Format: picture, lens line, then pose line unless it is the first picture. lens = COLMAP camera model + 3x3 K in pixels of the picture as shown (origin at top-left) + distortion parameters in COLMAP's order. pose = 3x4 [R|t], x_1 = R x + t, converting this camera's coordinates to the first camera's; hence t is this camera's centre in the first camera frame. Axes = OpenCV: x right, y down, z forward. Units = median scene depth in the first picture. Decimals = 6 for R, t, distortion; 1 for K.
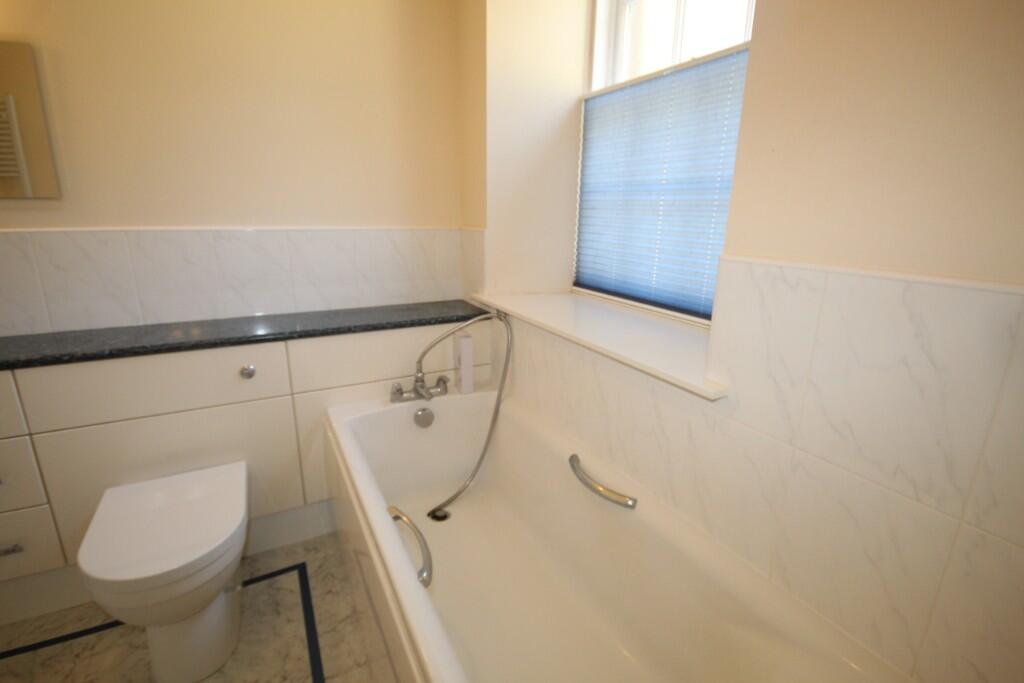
lens RADIAL K [[473.5, 0, 514.2], [0, 473.5, 335.8], [0, 0, 1]] dist [0.018089, -0.019188]
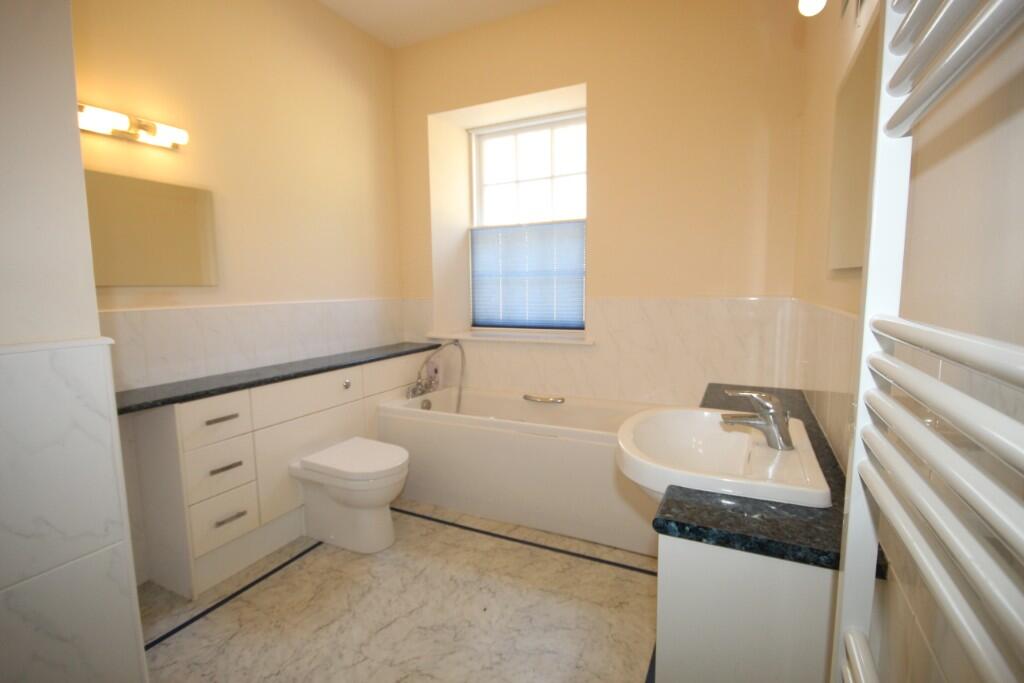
lens RADIAL K [[473.5, 0, 514.2], [0, 473.5, 335.8], [0, 0, 1]] dist [0.018089, -0.019188]
pose [[0.815845, -0.089042, 0.571375, -0.924966], [0.179288, 0.978333, -0.103538, 0.169841], [-0.549776, 0.186911, 0.814132, -0.638964]]
